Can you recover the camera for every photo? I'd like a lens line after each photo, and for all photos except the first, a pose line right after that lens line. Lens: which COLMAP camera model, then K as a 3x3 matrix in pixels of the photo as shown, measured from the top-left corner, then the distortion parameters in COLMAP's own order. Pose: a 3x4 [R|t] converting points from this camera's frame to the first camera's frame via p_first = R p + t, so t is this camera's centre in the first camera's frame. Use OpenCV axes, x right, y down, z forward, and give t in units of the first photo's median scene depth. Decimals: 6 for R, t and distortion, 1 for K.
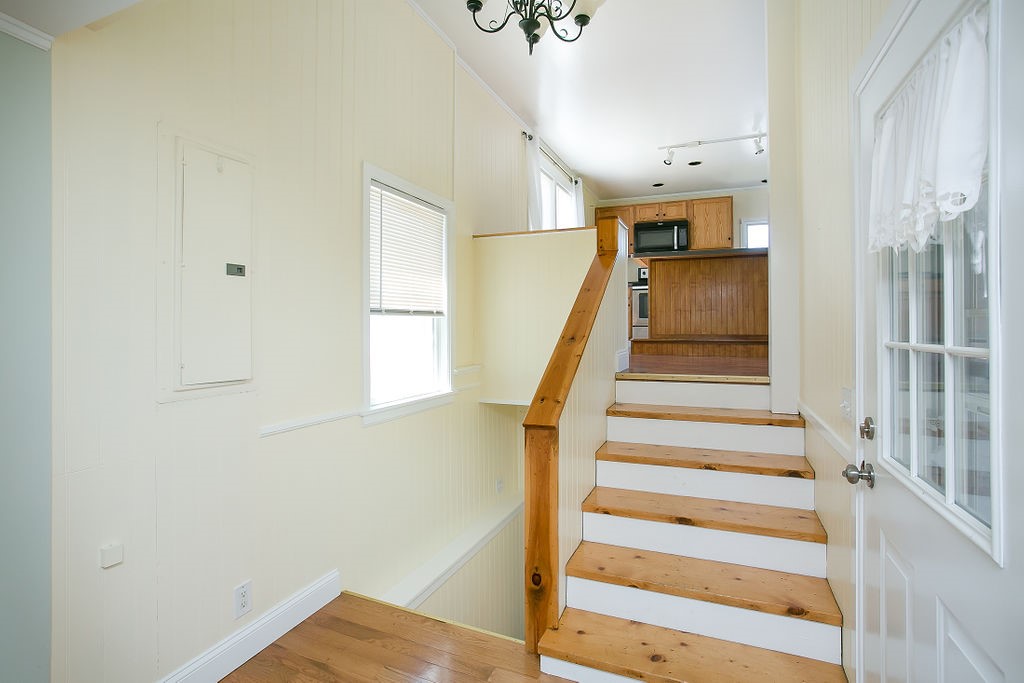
lens RADIAL K [[495.1, 0, 508.6], [0, 495.1, 322.5], [0, 0, 1]] dist [-0.041458, 0.000242]
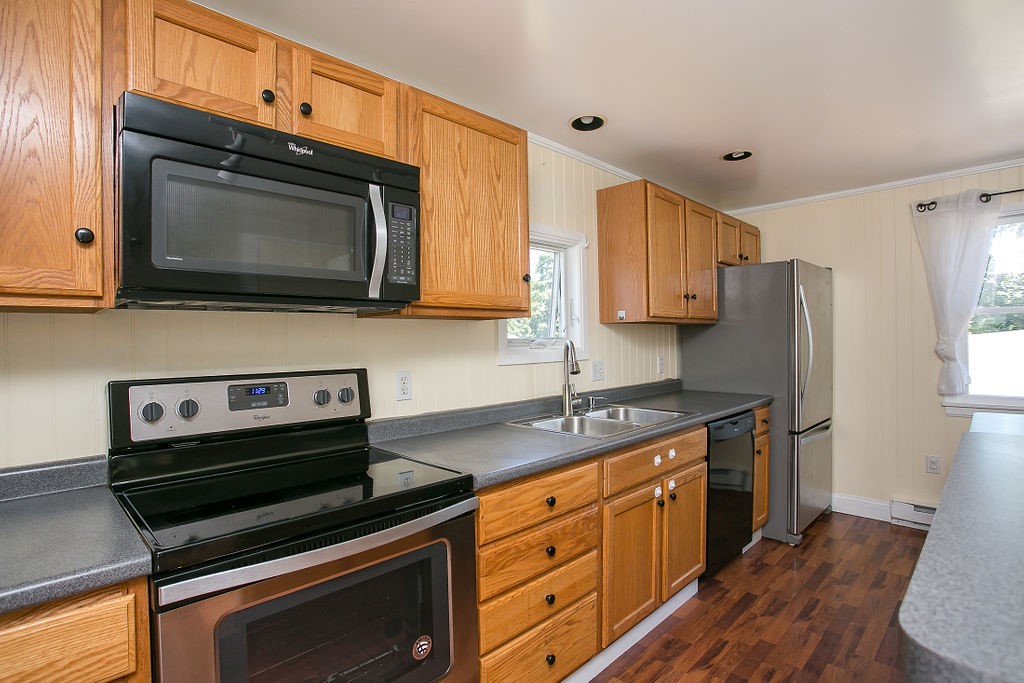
lens RADIAL K [[515.5, 0, 512.0], [0, 515.5, 341.5], [0, 0, 1]] dist [-0.056417, 0.018380]
pose [[0.383382, -0.010332, 0.923532, 0.172100], [0.012248, 0.999906, 0.006102, -0.135454], [-0.923509, 0.008972, 0.383473, 0.882743]]
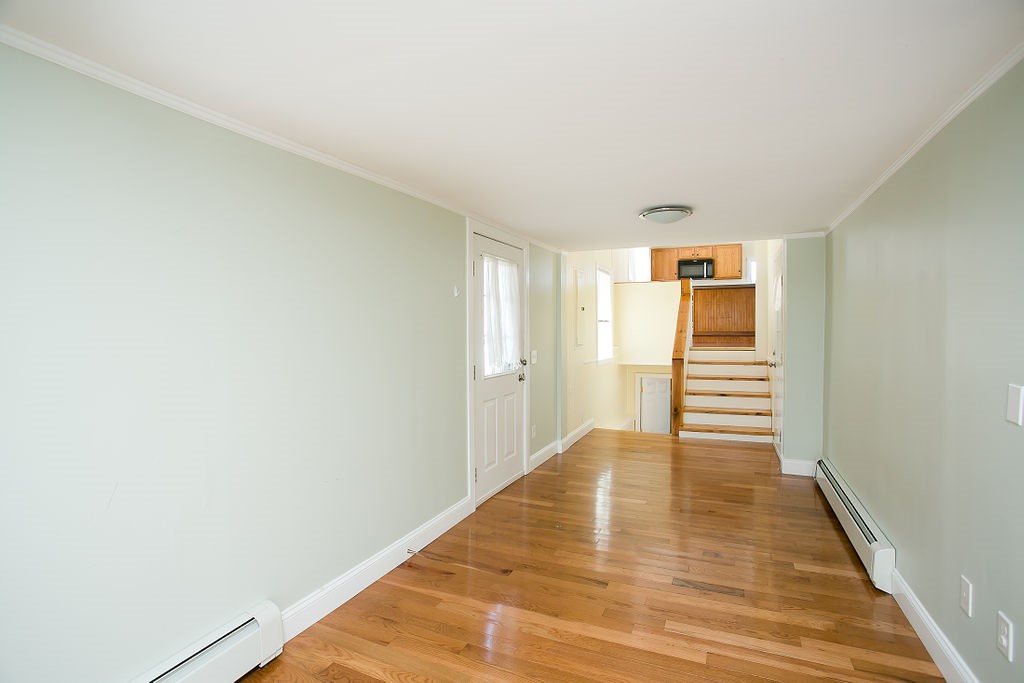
lens RADIAL K [[515.5, 0, 512.0], [0, 515.5, 341.5], [0, 0, 1]] dist [-0.056417, 0.018380]
pose [[0.999981, -0.005339, 0.003118, -0.280491], [0.005238, 0.999490, 0.031495, -0.001350], [-0.003285, -0.031478, 0.999499, -0.626220]]
